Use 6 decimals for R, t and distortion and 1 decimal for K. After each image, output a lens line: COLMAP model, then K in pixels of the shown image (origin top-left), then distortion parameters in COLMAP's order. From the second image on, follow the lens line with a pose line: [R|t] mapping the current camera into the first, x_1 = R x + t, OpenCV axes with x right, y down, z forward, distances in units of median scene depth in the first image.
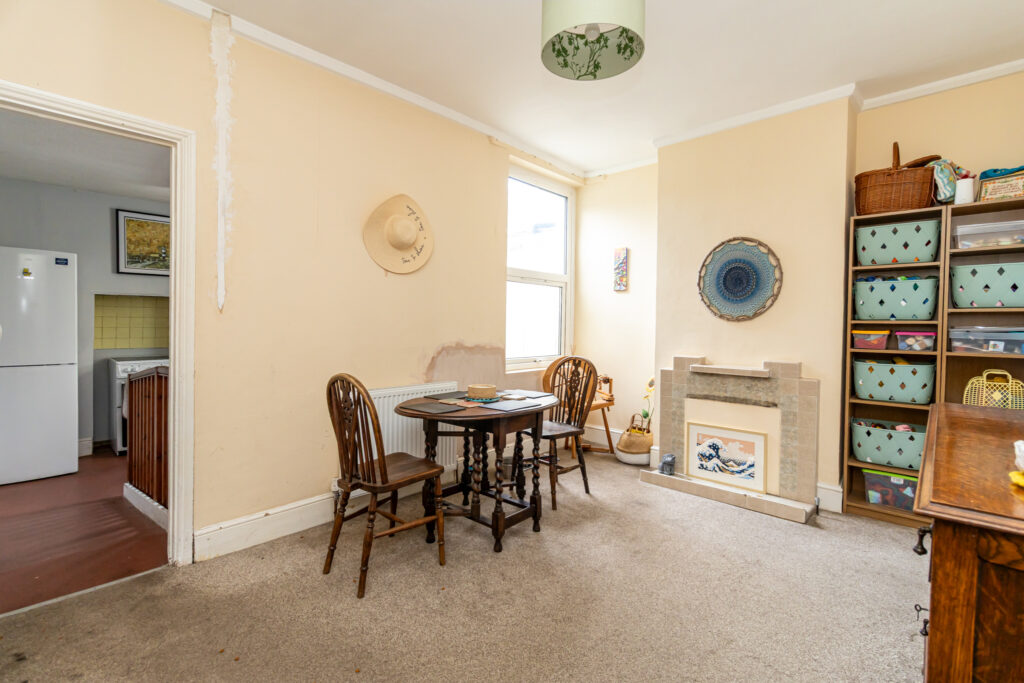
lens RADIAL K [[468.3, 0, 514.9], [0, 468.3, 338.0], [0, 0, 1]] dist [0.001653, 0.000630]
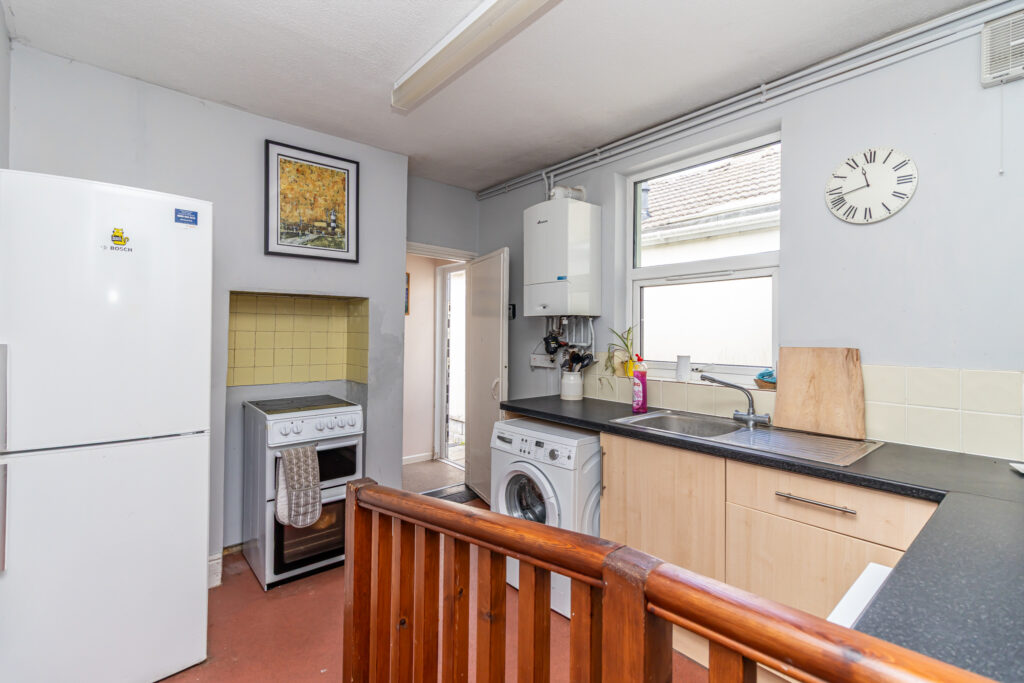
lens RADIAL K [[468.3, 0, 509.2], [0, 468.3, 335.6], [0, 0, 1]] dist [0.001653, 0.000630]
pose [[0.992450, 0.003629, -0.122594, -0.488216], [-0.005562, 0.999865, -0.015434, -0.032938], [0.122521, 0.015999, 0.992337, 0.479188]]
